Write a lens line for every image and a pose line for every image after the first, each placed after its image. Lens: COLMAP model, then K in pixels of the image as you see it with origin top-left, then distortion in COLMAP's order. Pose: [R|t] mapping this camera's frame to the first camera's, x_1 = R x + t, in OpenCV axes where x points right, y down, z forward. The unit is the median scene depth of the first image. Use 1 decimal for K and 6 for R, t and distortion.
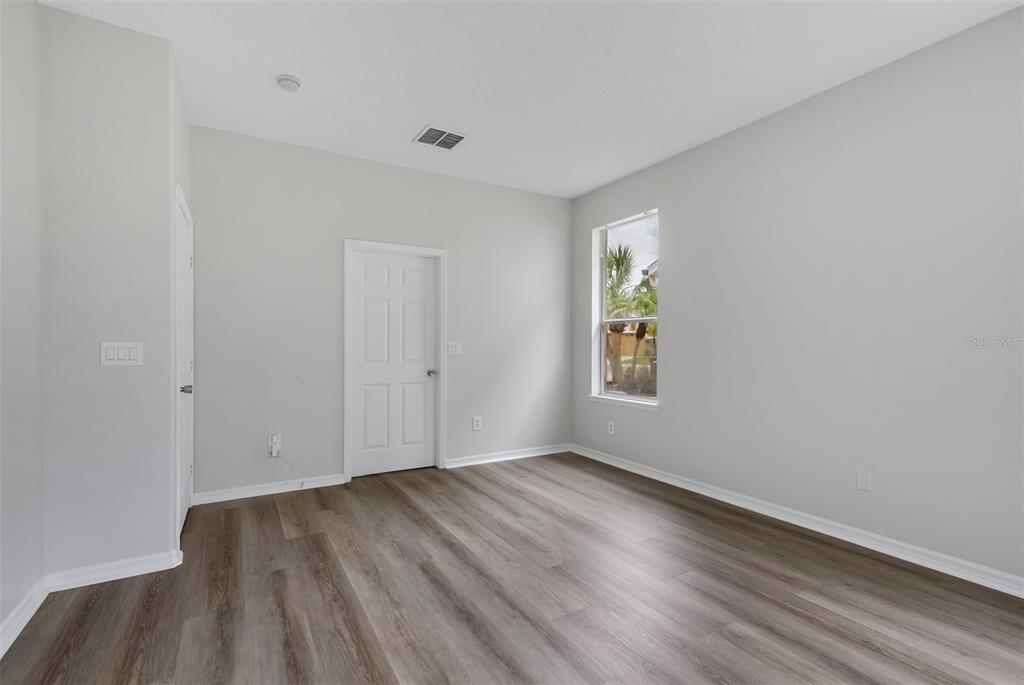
lens RADIAL K [[470.5, 0, 505.2], [0, 470.5, 336.1], [0, 0, 1]] dist [0.018808, -0.000183]
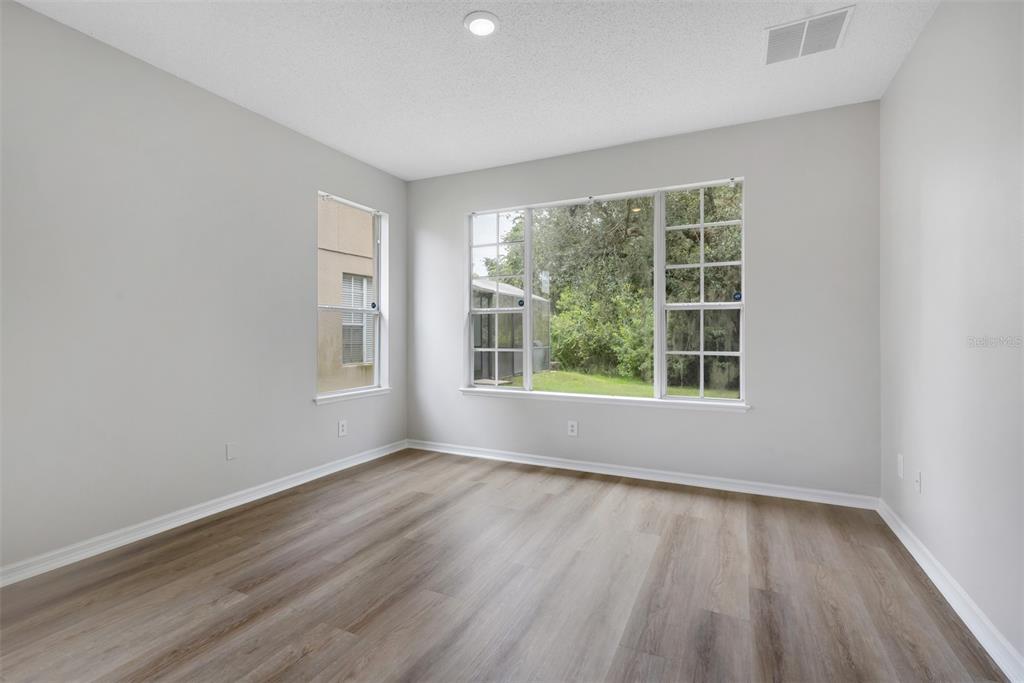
lens RADIAL K [[470.5, 0, 505.2], [0, 470.5, 335.1], [0, 0, 1]] dist [0.018808, -0.000183]
pose [[-0.555874, -0.003486, 0.831259, -0.650227], [-0.020851, 0.999735, -0.009751, 0.011240], [-0.831005, -0.022753, -0.555799, 1.189910]]
